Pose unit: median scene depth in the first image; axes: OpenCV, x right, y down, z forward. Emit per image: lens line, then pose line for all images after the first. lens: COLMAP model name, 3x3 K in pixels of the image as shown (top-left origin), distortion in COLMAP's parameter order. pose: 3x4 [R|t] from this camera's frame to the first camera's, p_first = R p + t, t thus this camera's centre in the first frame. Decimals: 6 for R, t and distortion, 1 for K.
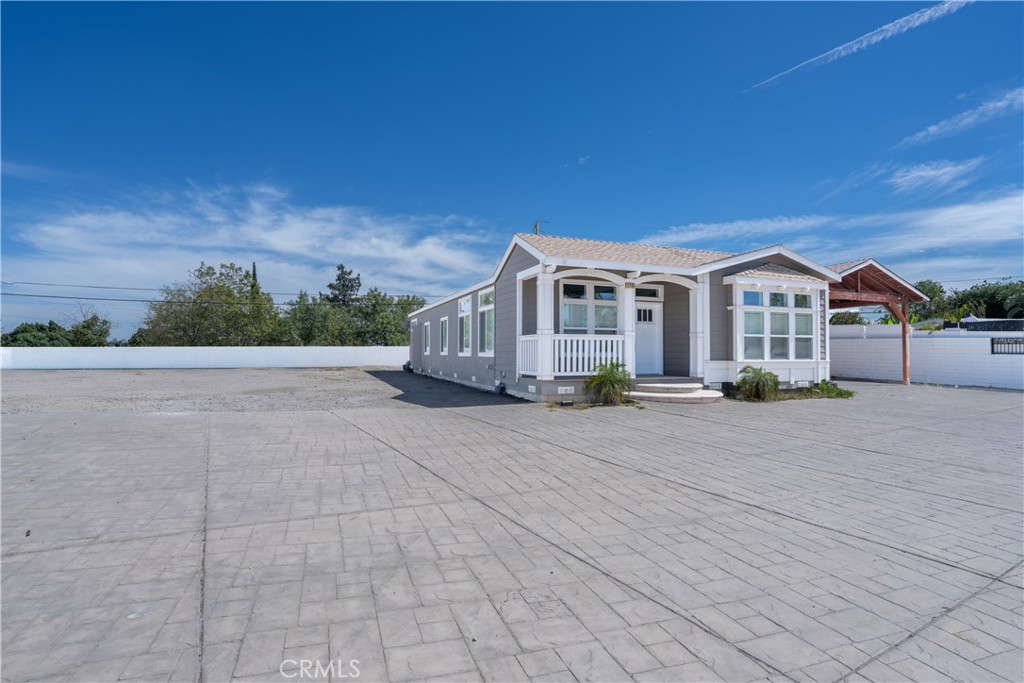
lens RADIAL K [[490.9, 0, 512.0], [0, 490.9, 341.5], [0, 0, 1]] dist [-0.027075, -0.000050]
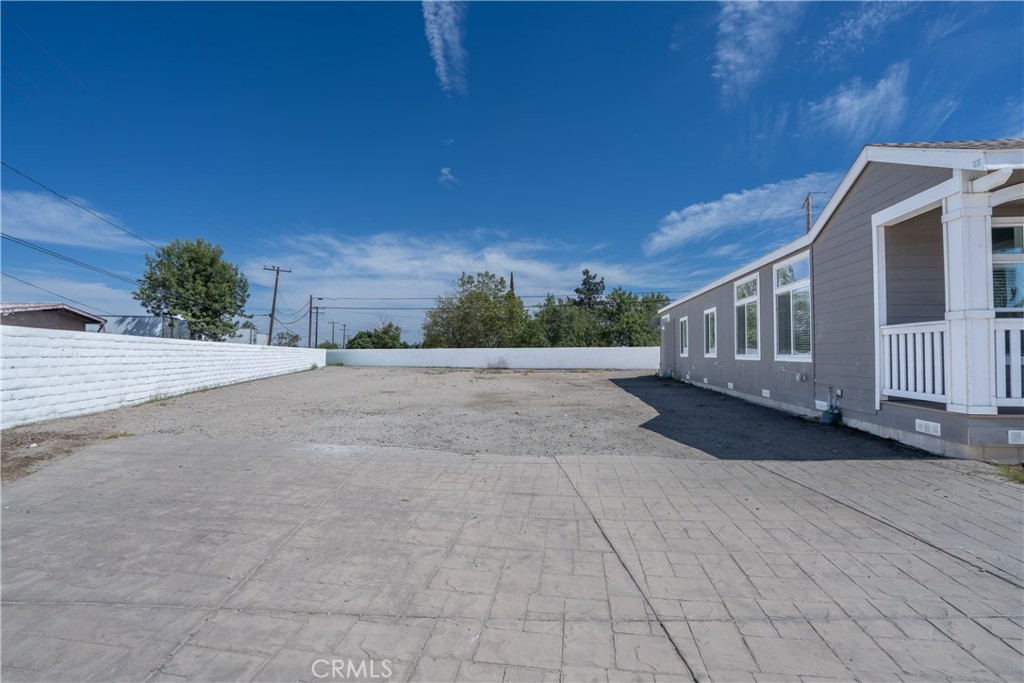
lens RADIAL K [[451.3, 0, 512.0], [0, 451.3, 341.5], [0, 0, 1]] dist [-0.060853, 0.014302]
pose [[0.875402, -0.012036, -0.483246, -0.105711], [0.010912, 0.999927, -0.005137, 0.003379], [0.483273, -0.000776, 0.875470, 0.339841]]
